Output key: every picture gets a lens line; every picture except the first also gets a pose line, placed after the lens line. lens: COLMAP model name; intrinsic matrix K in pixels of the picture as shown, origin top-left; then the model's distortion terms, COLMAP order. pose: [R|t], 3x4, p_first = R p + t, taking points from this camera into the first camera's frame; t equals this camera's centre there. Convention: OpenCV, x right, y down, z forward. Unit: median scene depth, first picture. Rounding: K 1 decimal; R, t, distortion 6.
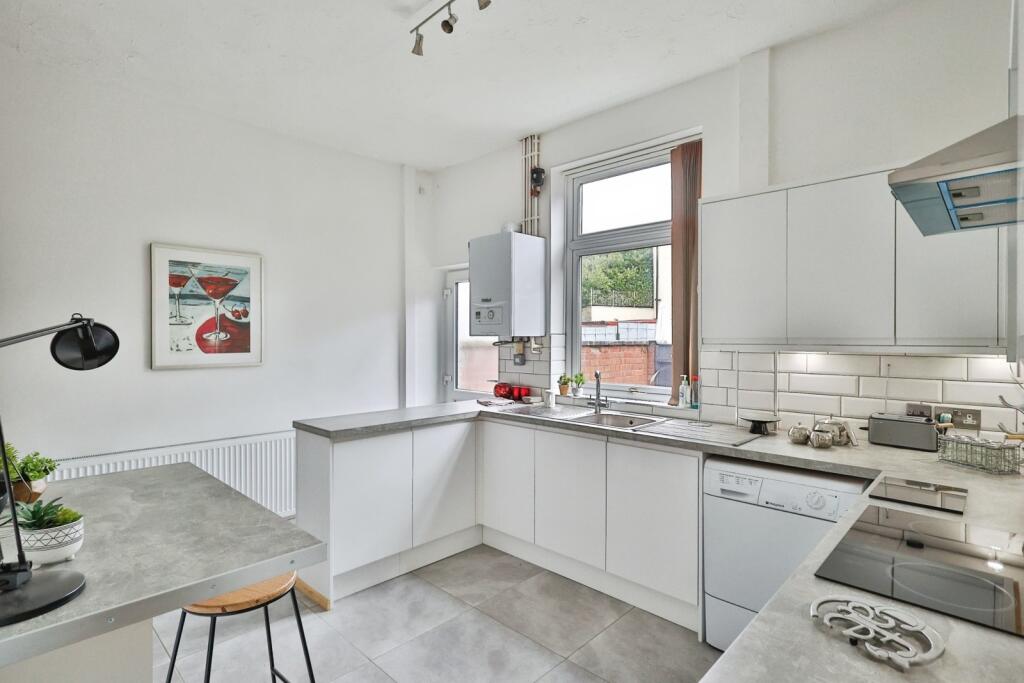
lens RADIAL K [[501.5, 0, 512.0], [0, 501.5, 341.5], [0, 0, 1]] dist [0.000965, 0.000260]
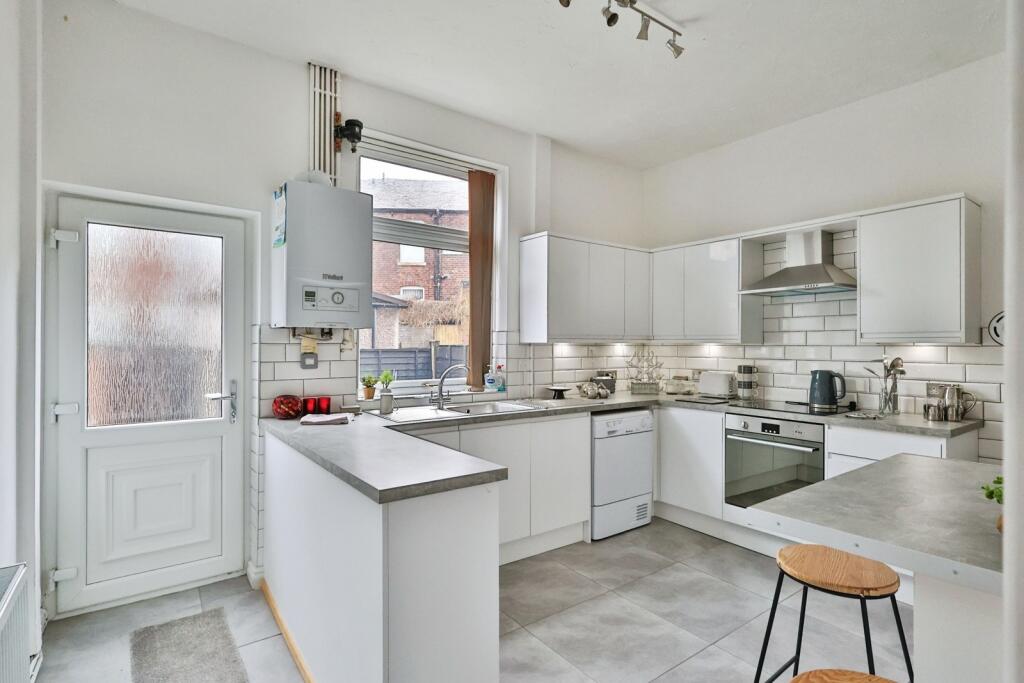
lens RADIAL K [[510.3, 0, 494.1], [0, 510.3, 345.5], [0, 0, 1]] dist [0.001161, 0.000441]
pose [[0.187397, -0.003276, 0.982279, -1.019486], [0.004859, 0.999985, 0.002408, 0.020510], [-0.982272, 0.004322, 0.187410, 0.901860]]
